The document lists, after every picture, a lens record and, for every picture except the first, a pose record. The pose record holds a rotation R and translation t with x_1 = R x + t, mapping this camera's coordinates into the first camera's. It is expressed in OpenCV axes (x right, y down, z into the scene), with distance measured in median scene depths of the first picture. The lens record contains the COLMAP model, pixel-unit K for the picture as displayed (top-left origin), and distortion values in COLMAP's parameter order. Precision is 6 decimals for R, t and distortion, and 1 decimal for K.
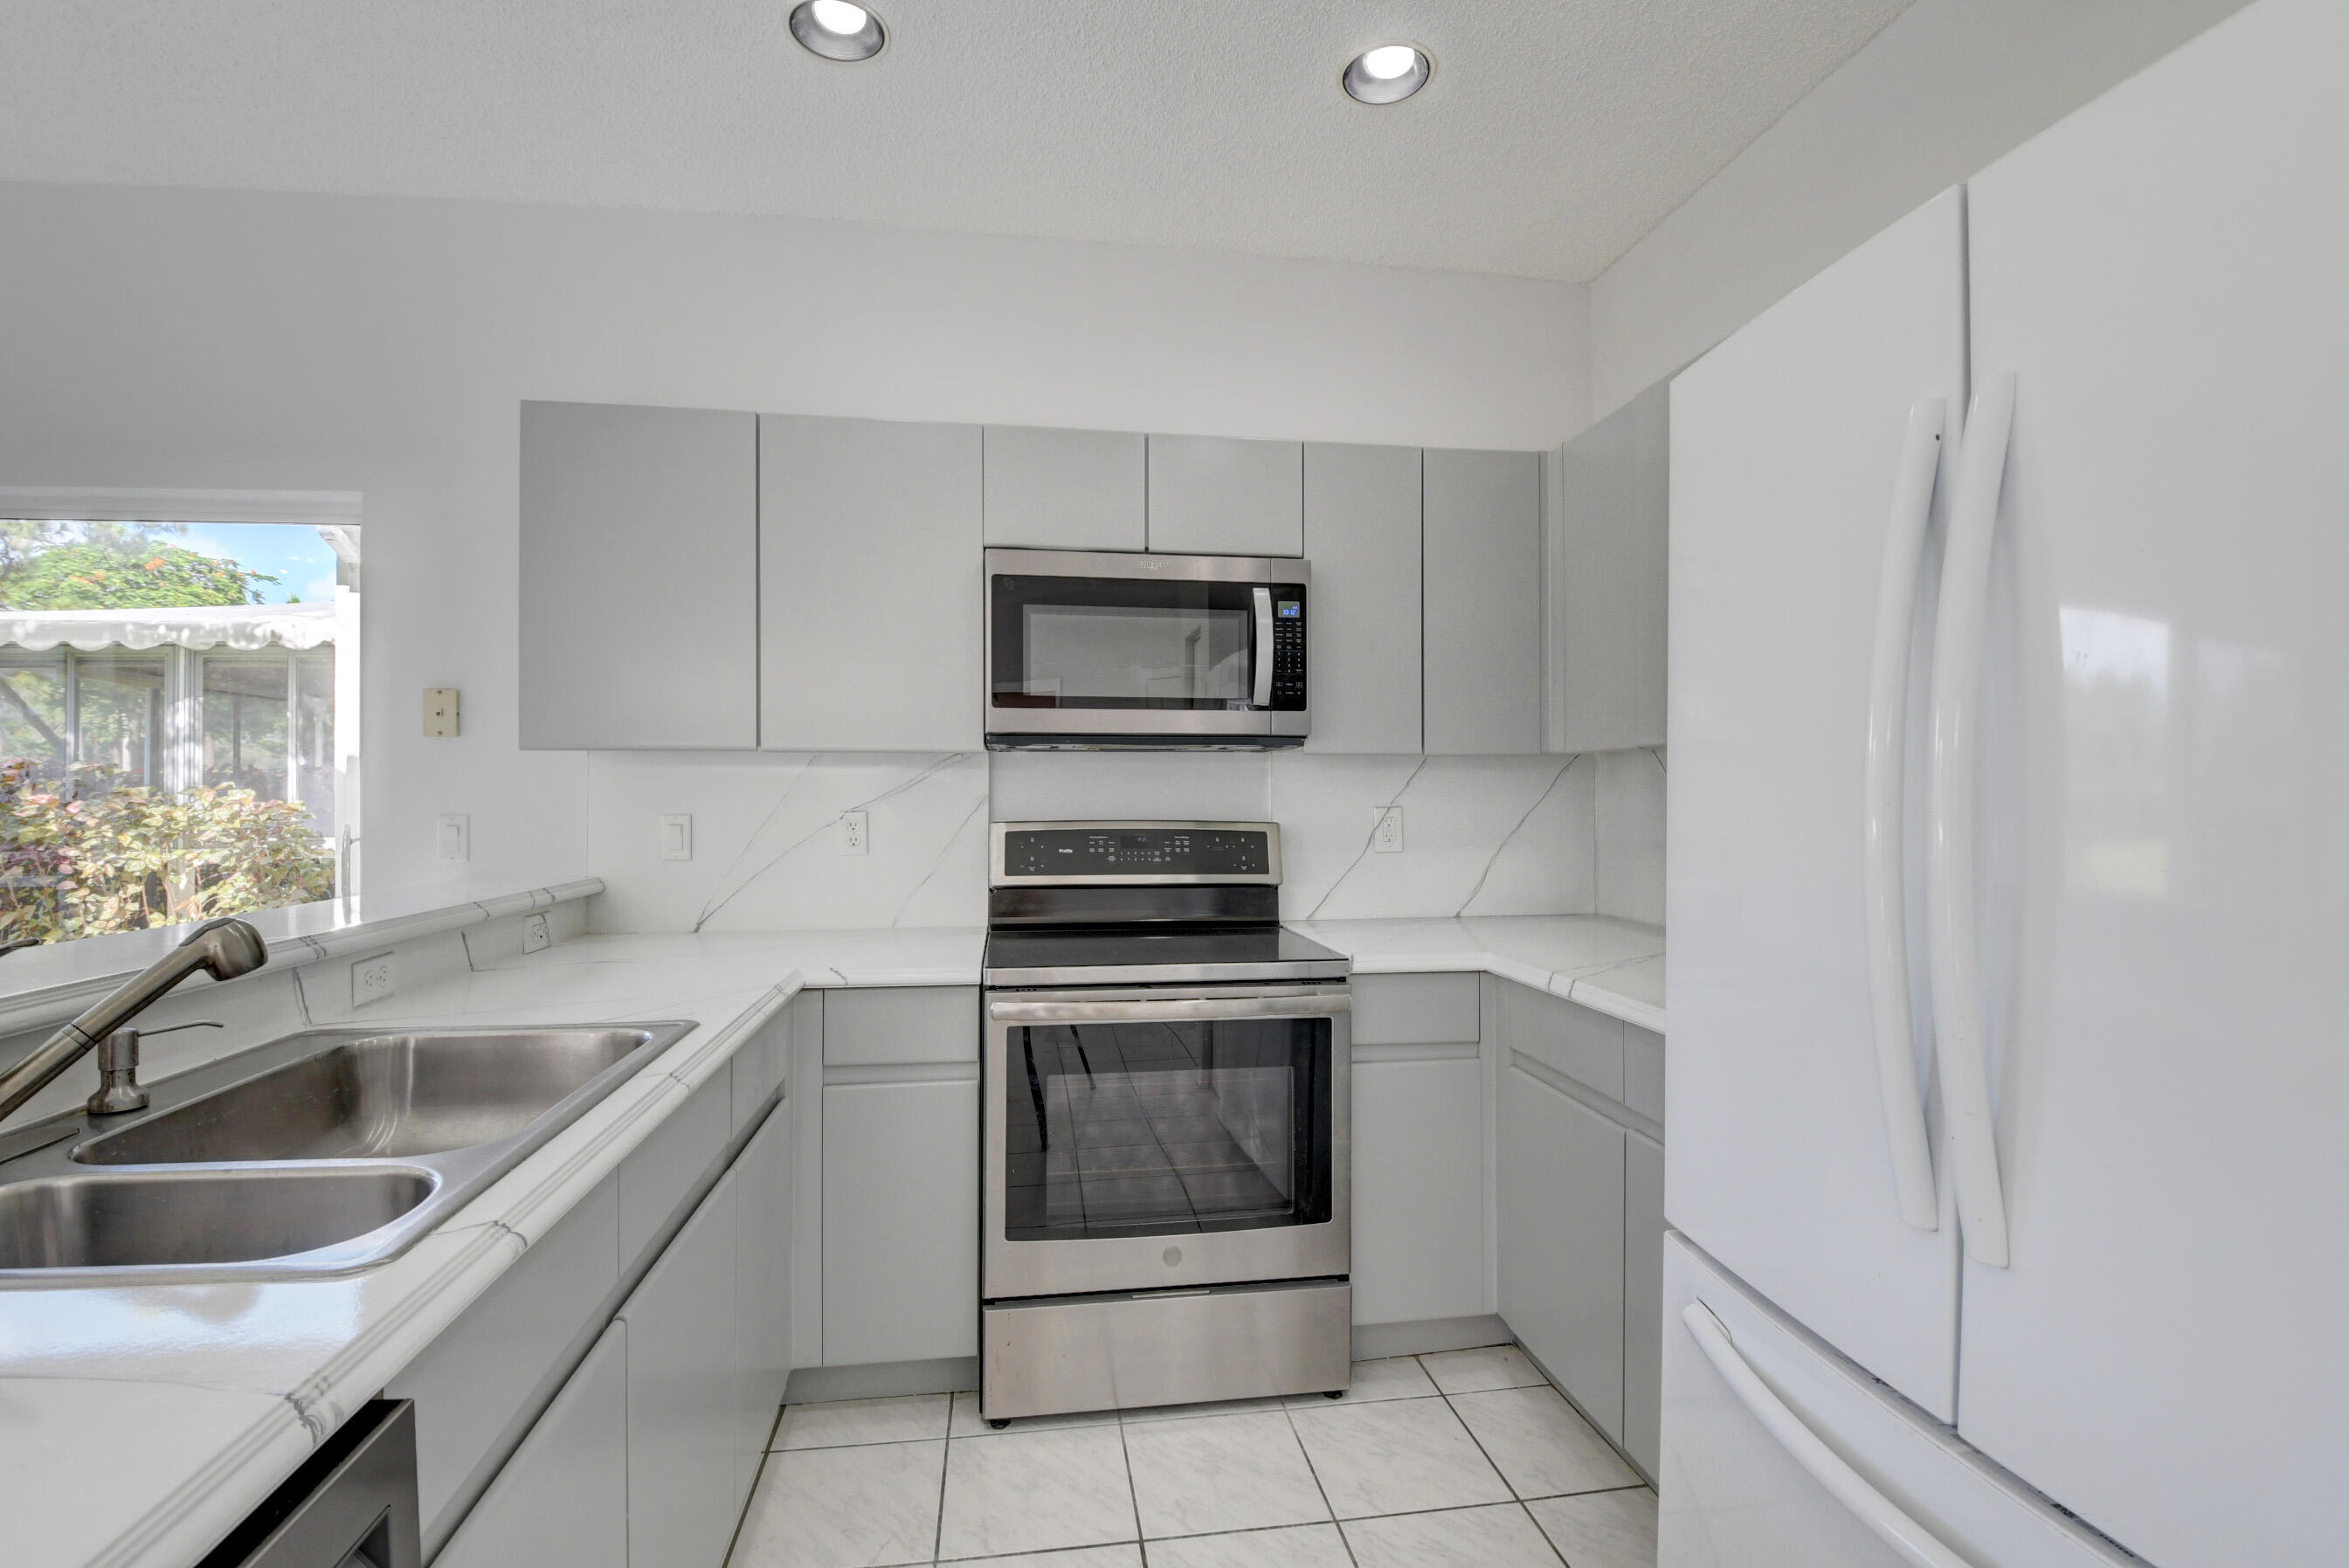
lens RADIAL K [[1029.1, 0, 1161.2], [0, 1029.1, 794.2], [0, 0, 1]] dist [-0.000156, -0.000093]
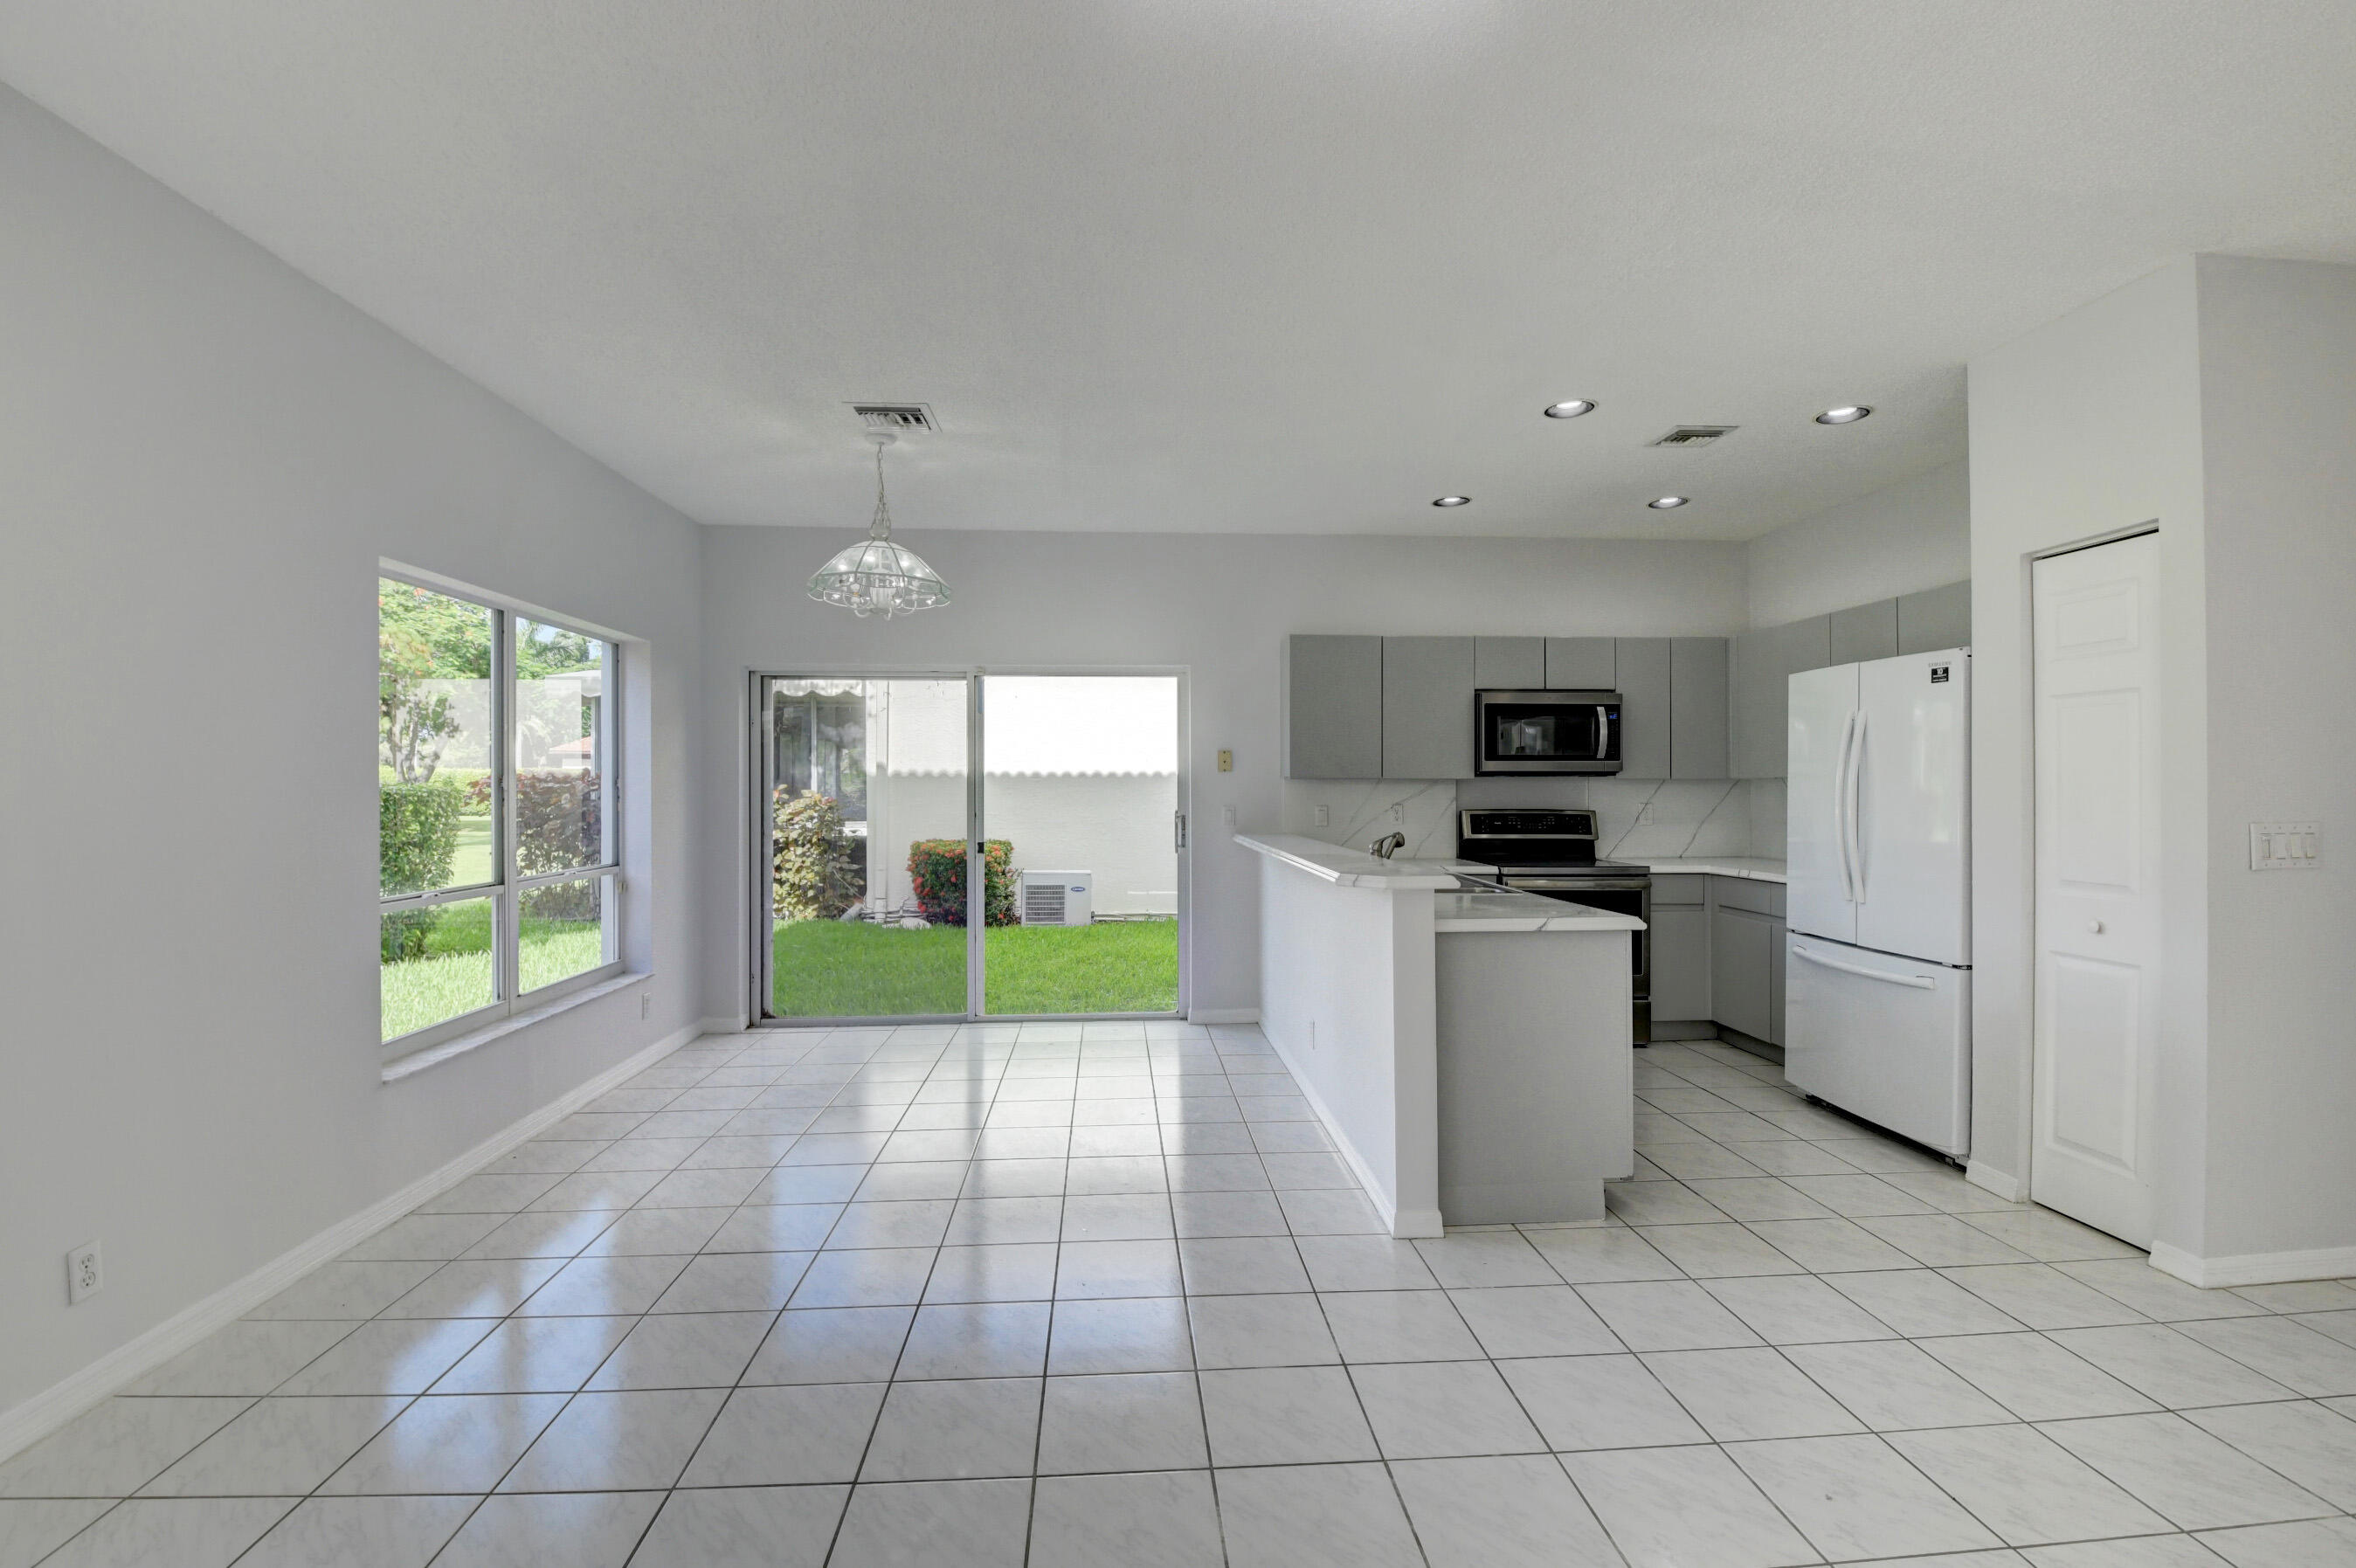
lens RADIAL K [[1034.2, 0, 1176.4], [0, 1034.2, 787.1], [0, 0, 1]] dist [0.016202, -0.025317]
pose [[0.996838, -0.000330, -0.079461, -0.630437], [0.000297, 1.000000, -0.000424, -0.021535], [0.079461, 0.000399, 0.996838, -1.302081]]
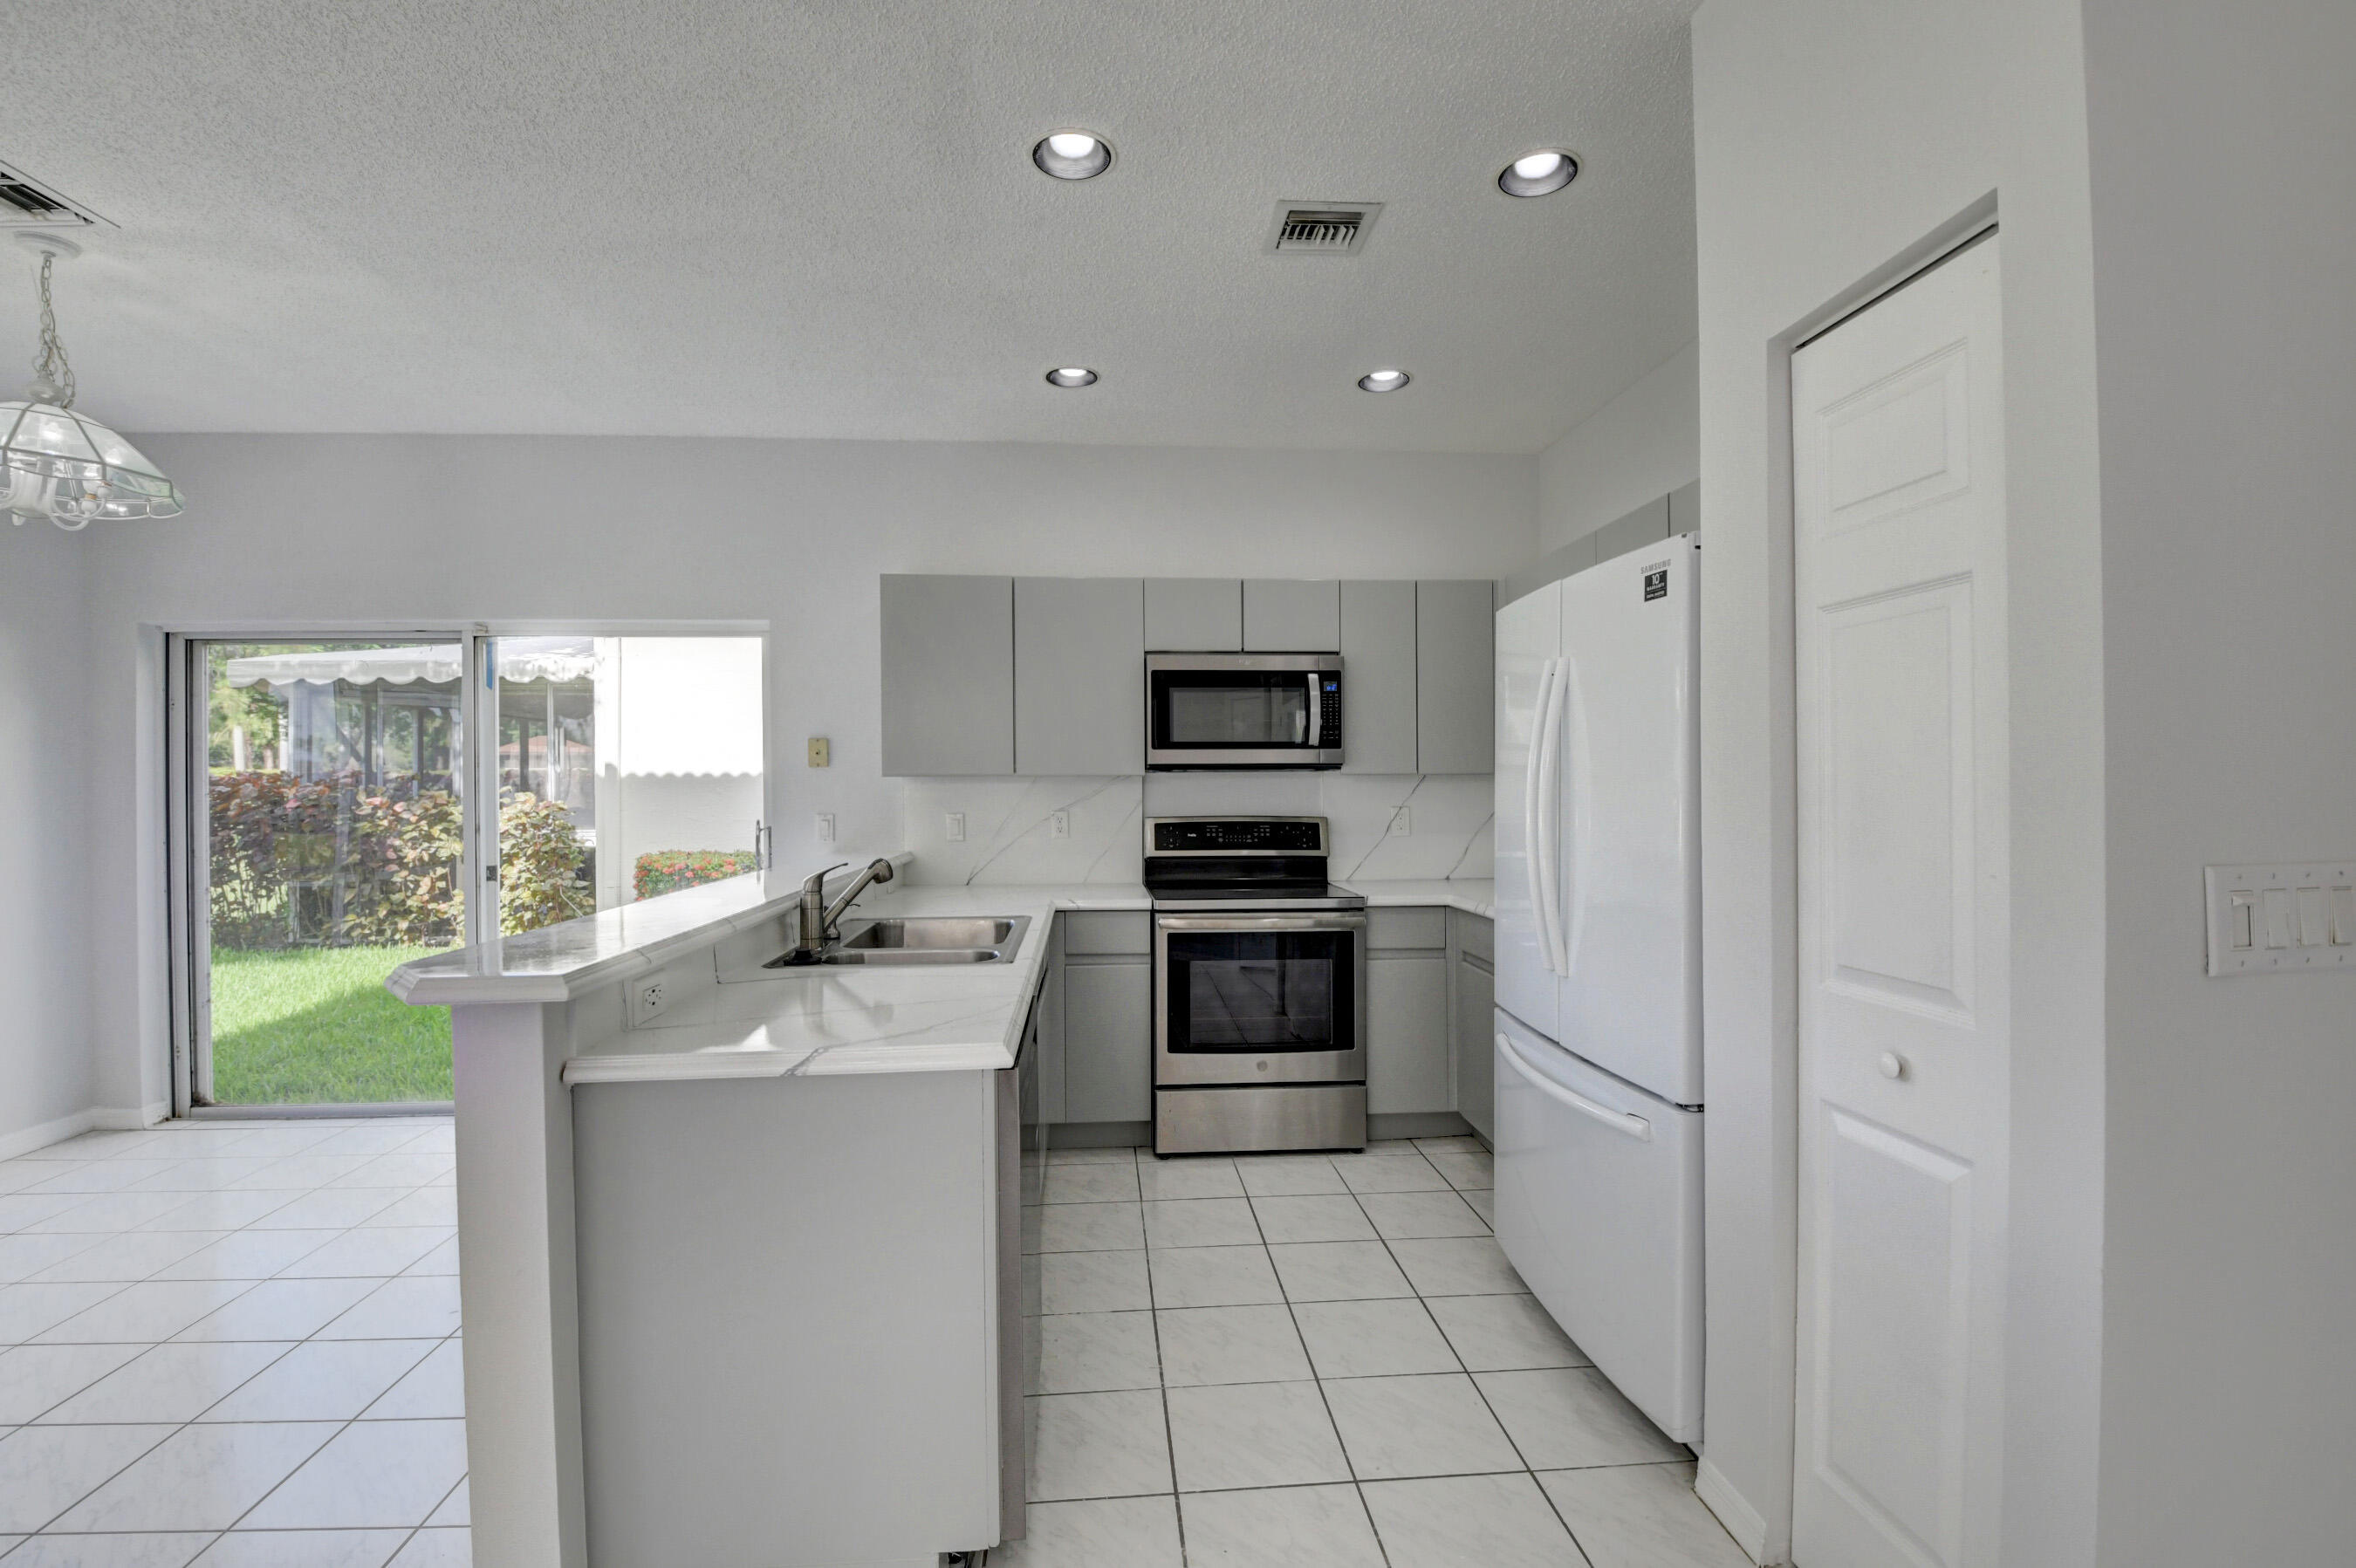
lens RADIAL K [[1039.1, 0, 1151.3], [0, 1039.1, 780.4], [0, 0, 1]] dist [0.040806, -0.032534]
pose [[0.996607, -0.005464, -0.082130, -0.023740], [0.004940, 0.999966, -0.006582, -0.020411], [0.082164, 0.006154, 0.996600, -0.647910]]
